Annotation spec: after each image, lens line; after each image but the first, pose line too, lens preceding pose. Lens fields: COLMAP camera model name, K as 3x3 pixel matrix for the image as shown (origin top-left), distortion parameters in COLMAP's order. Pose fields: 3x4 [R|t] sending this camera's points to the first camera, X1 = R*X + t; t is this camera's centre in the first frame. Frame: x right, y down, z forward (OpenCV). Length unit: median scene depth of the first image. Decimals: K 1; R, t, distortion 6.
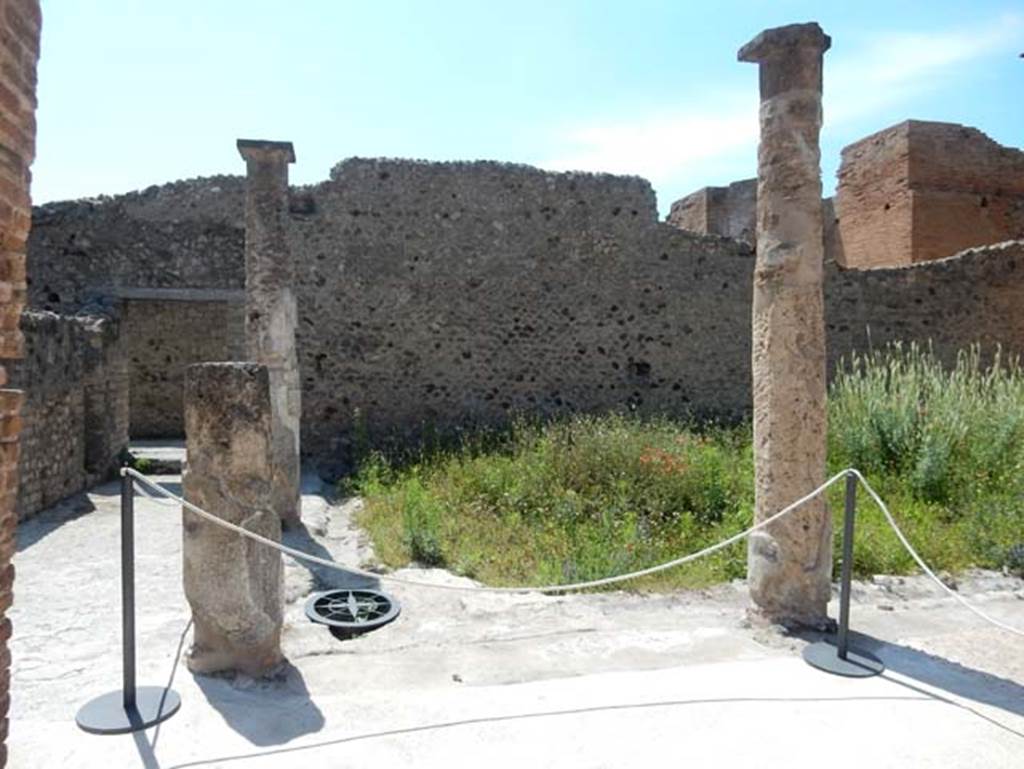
lens RADIAL K [[753.2, 0, 503.4], [0, 753.2, 389.9], [0, 0, 1]] dist [-0.012100, 0.005054]
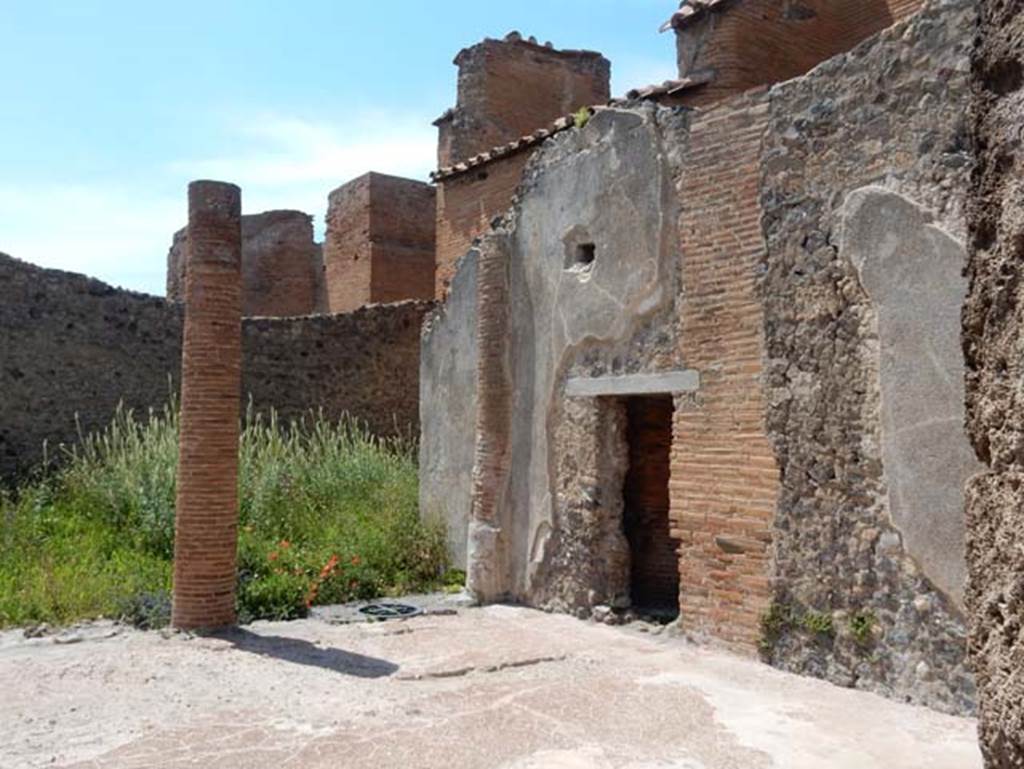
lens RADIAL K [[888.2, 0, 506.5], [0, 888.2, 389.7], [0, 0, 1]] dist [0.000858, -0.012780]
pose [[0.924908, 0.031249, 0.378905, 0.427514], [-0.004402, 0.997430, -0.071514, 0.010670], [-0.380166, 0.064475, 0.922668, -0.187467]]
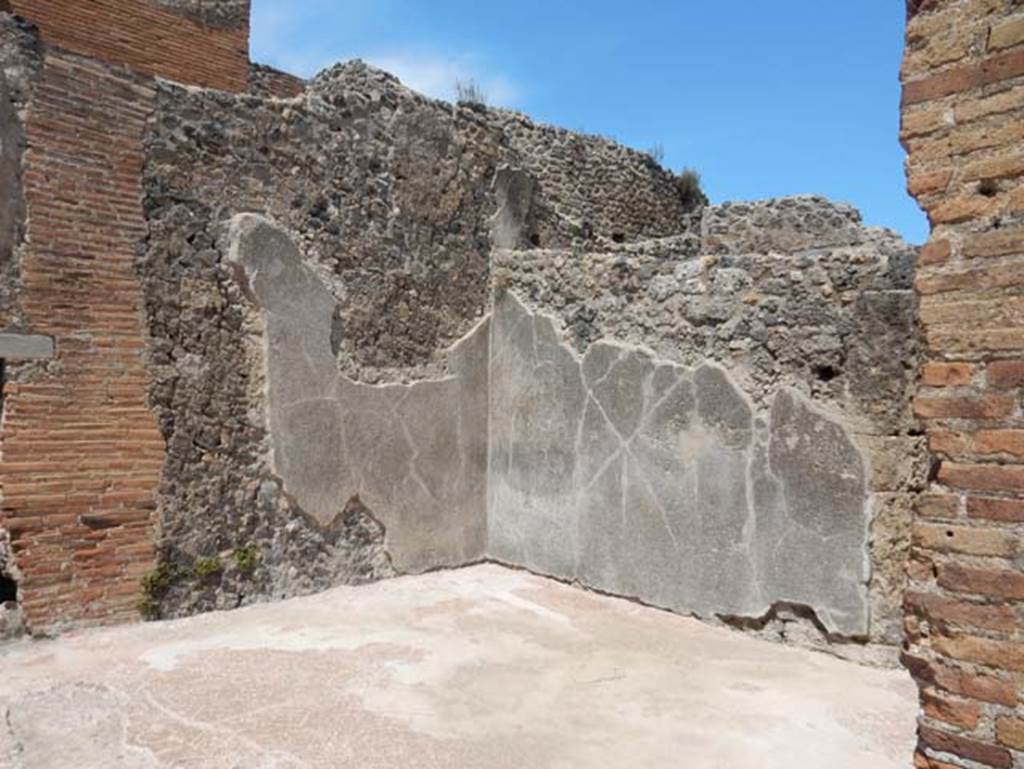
lens RADIAL K [[753.2, 0, 508.5], [0, 753.2, 385.9], [0, 0, 1]] dist [-0.012100, 0.005054]
pose [[-0.500640, 0.004614, 0.865643, 0.218557], [-0.002174, 0.999976, -0.006587, -0.016721], [-0.865653, -0.005180, -0.500618, 0.362463]]
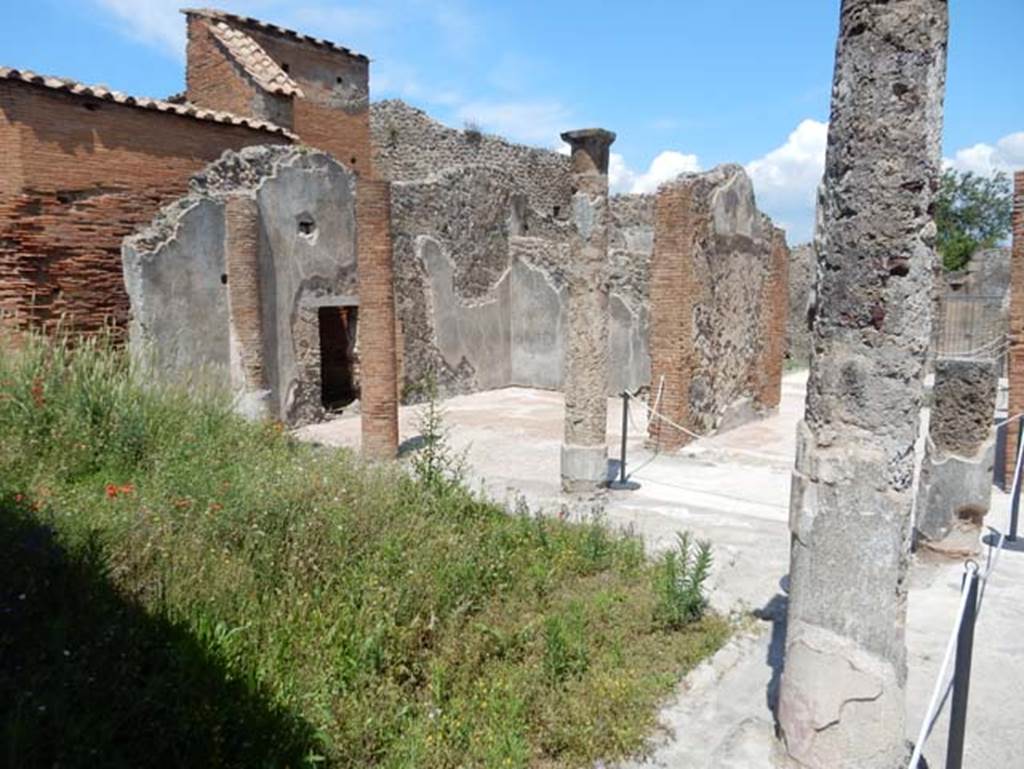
lens RADIAL K [[753.2, 0, 508.8], [0, 753.2, 383.3], [0, 0, 1]] dist [-0.012100, 0.005054]
pose [[-0.627904, -0.097325, 0.772182, -0.366162], [0.024086, 0.989245, 0.144269, -0.085254], [-0.777918, 0.109186, -0.618807, 1.016360]]
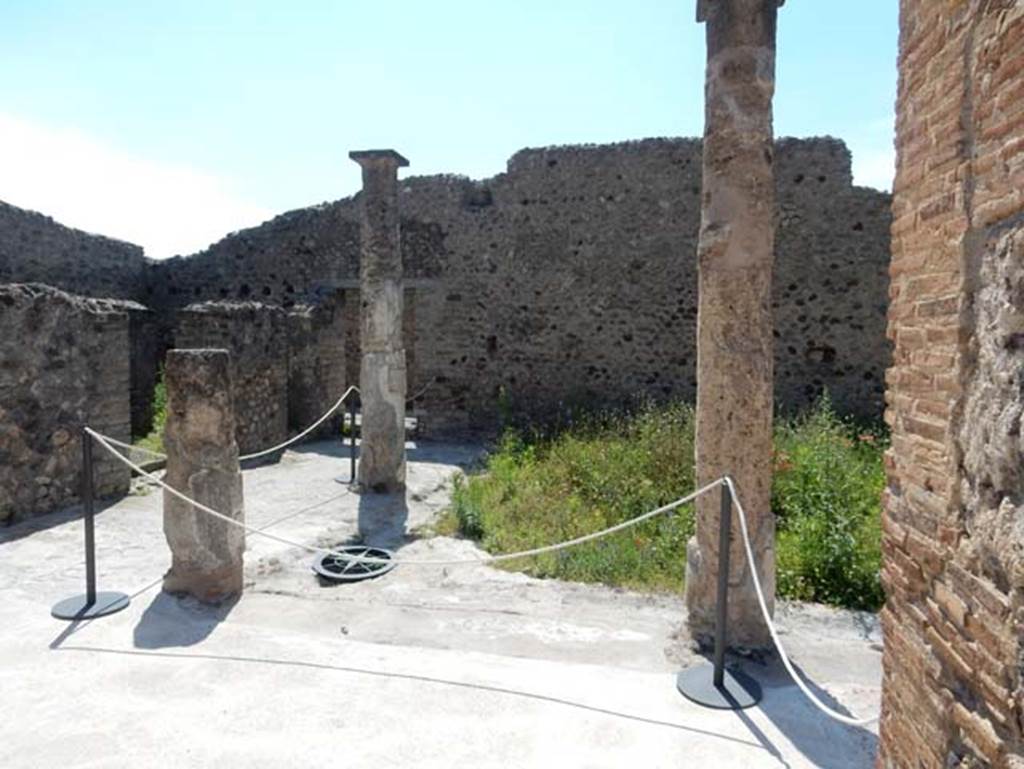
lens RADIAL K [[753.2, 0, 502.0], [0, 753.2, 389.1], [0, 0, 1]] dist [-0.012100, 0.005054]
pose [[0.903085, 0.035549, -0.427988, 0.245194], [-0.022956, 0.999139, 0.034549, -0.009911], [0.428848, -0.021376, 0.903124, 0.033106]]
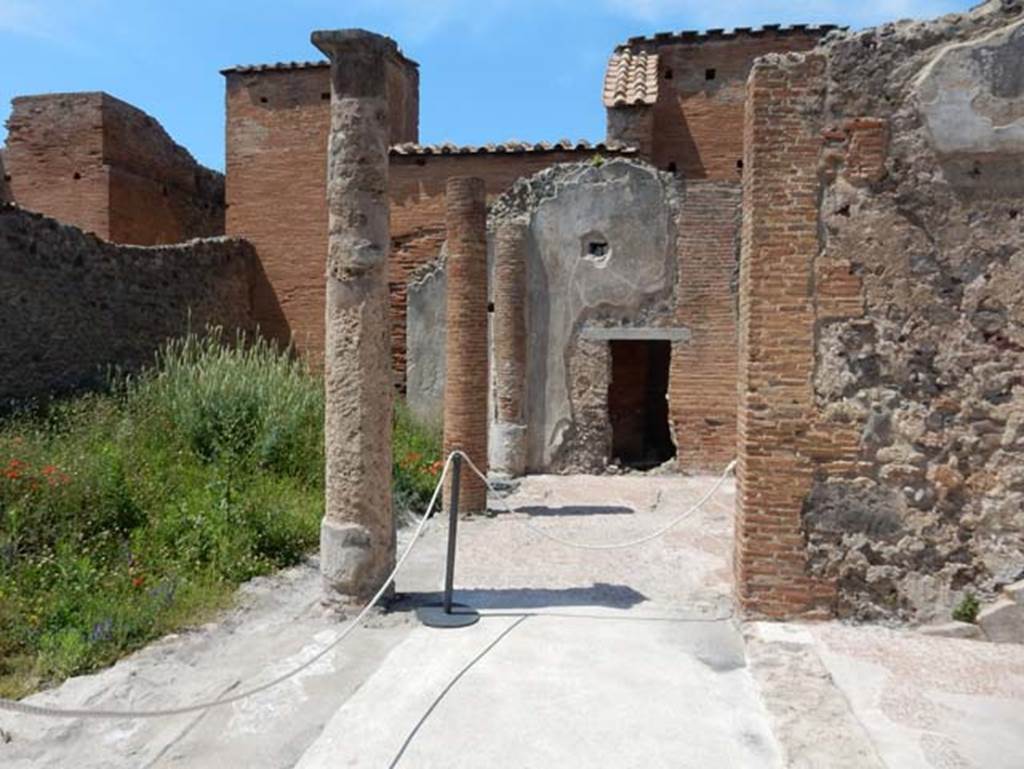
lens RADIAL K [[753.2, 0, 507.7], [0, 753.2, 387.5], [0, 0, 1]] dist [-0.012100, 0.005054]
pose [[0.408282, -0.042175, 0.911881, -0.232885], [0.010426, 0.999082, 0.041540, -0.017004], [-0.912796, -0.007452, 0.408347, 0.183107]]
